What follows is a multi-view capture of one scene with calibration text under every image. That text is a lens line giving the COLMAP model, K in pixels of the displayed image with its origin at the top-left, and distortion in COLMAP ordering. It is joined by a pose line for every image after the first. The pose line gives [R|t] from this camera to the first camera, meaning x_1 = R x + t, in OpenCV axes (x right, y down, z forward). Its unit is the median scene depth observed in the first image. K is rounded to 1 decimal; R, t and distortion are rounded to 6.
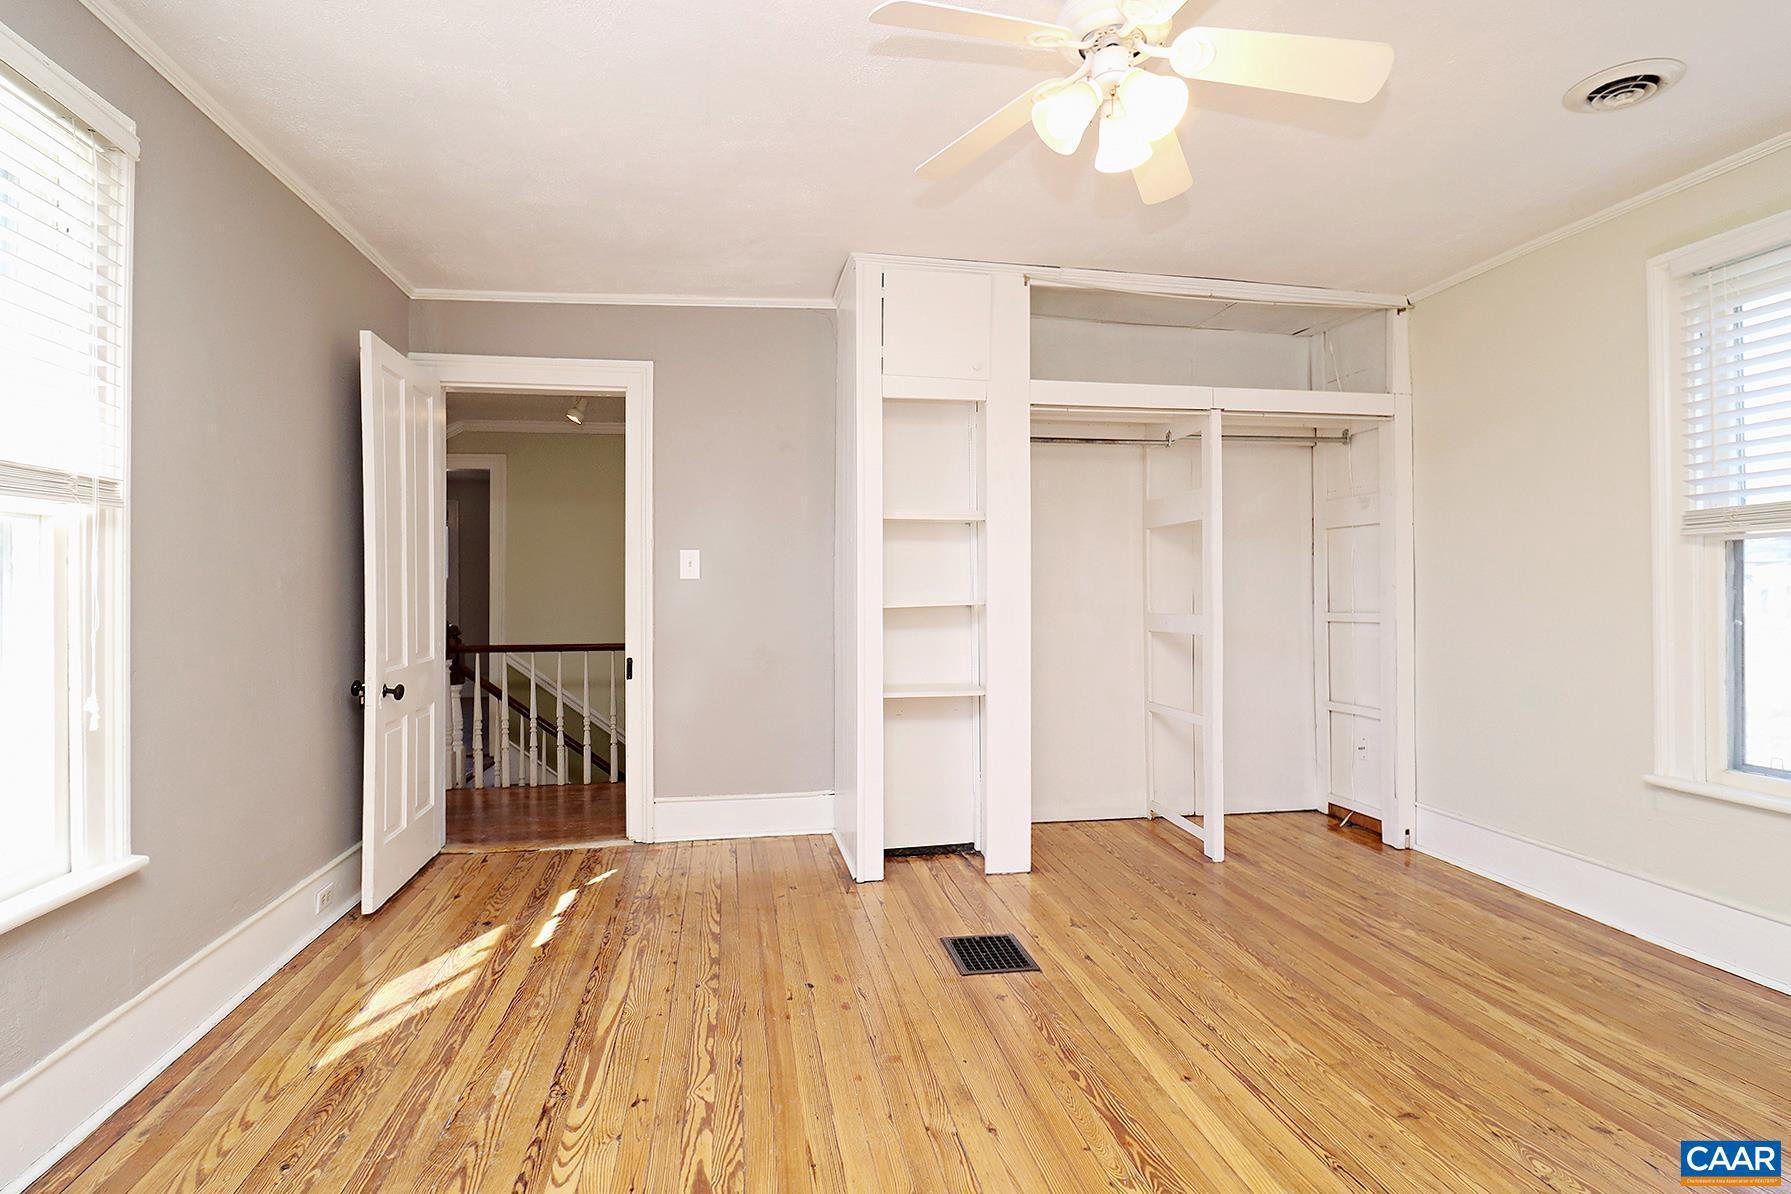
lens RADIAL K [[965.6, 0, 920.6], [0, 965.6, 599.9], [0, 0, 1]] dist [-0.000209, -0.000370]
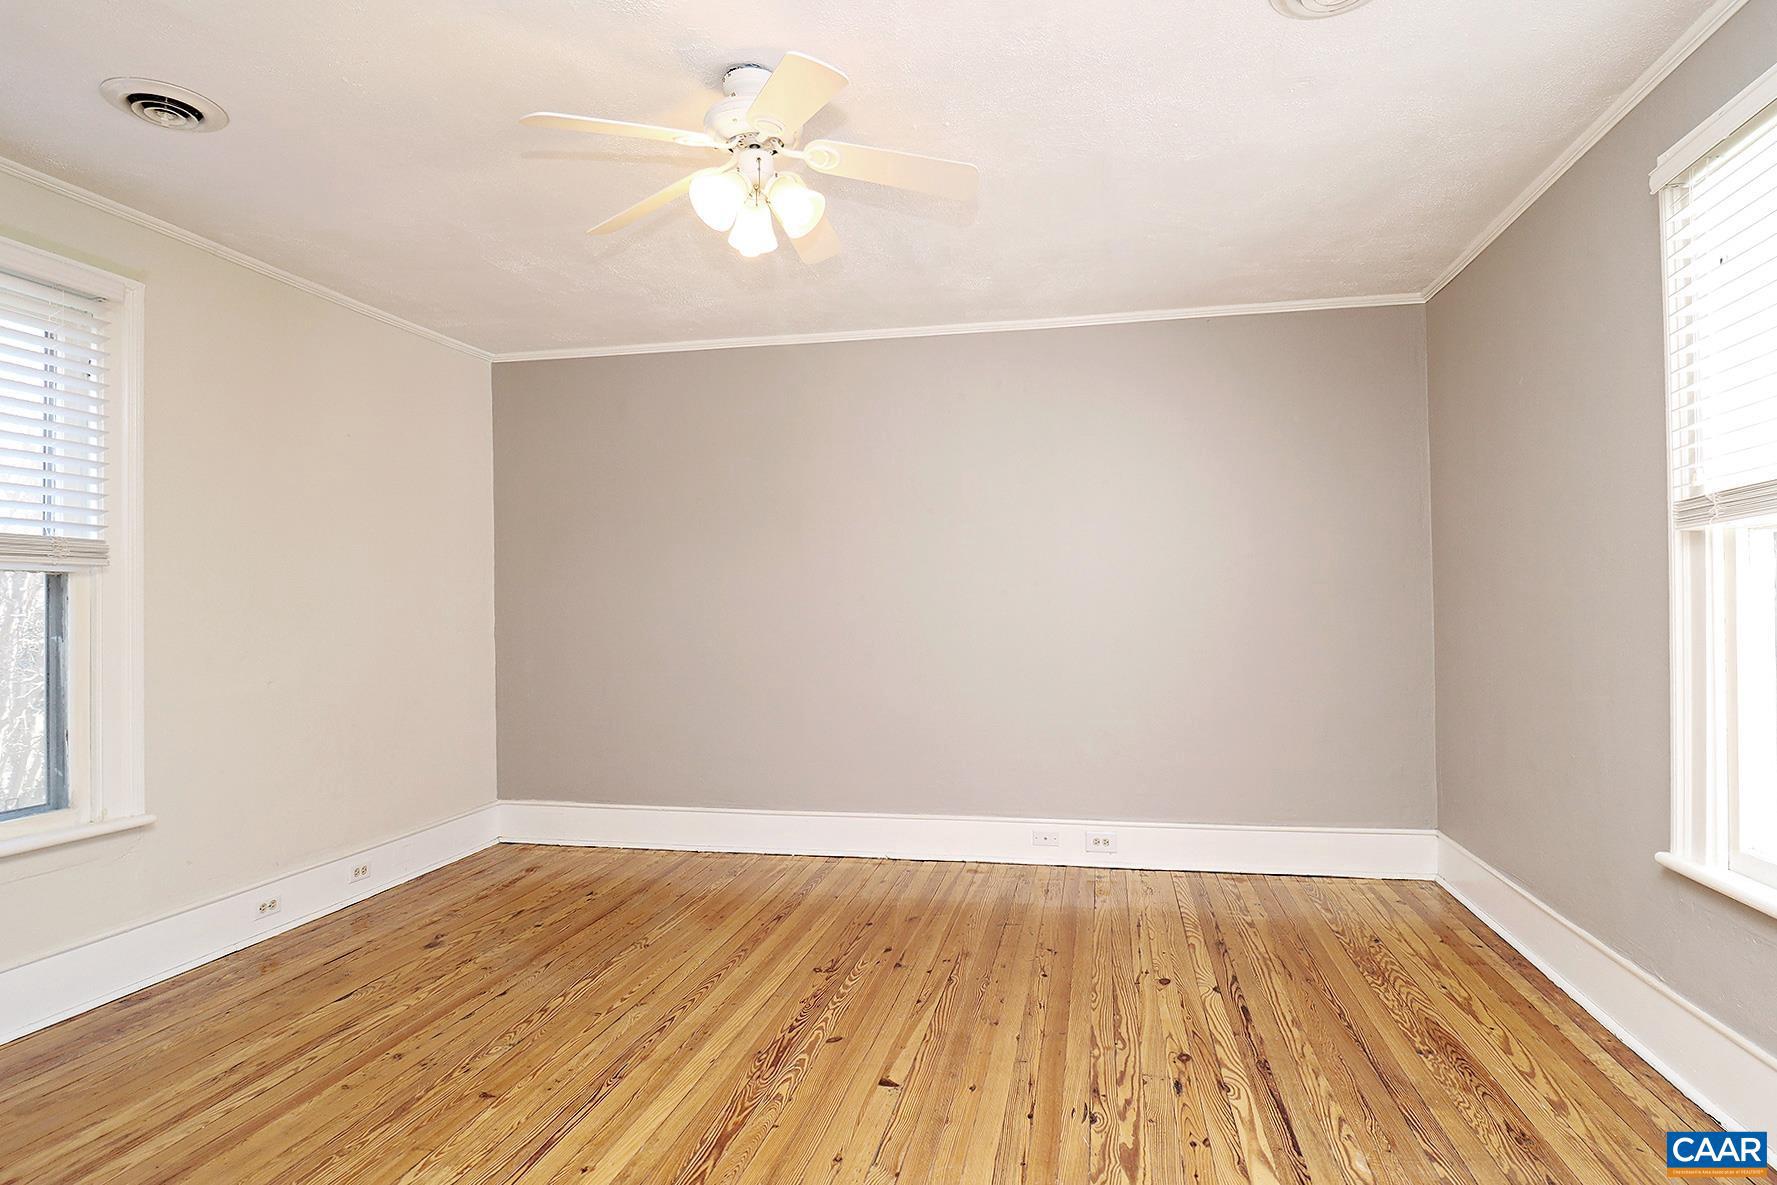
lens RADIAL K [[958.1, 0, 913.4], [0, 958.1, 595.4], [0, 0, 1]] dist [-0.000209, -0.000370]
pose [[-0.926788, 0.021811, 0.374951, -0.344981], [0.017170, 0.999729, -0.015716, -0.009695], [-0.375193, -0.008127, -0.926911, 1.721665]]
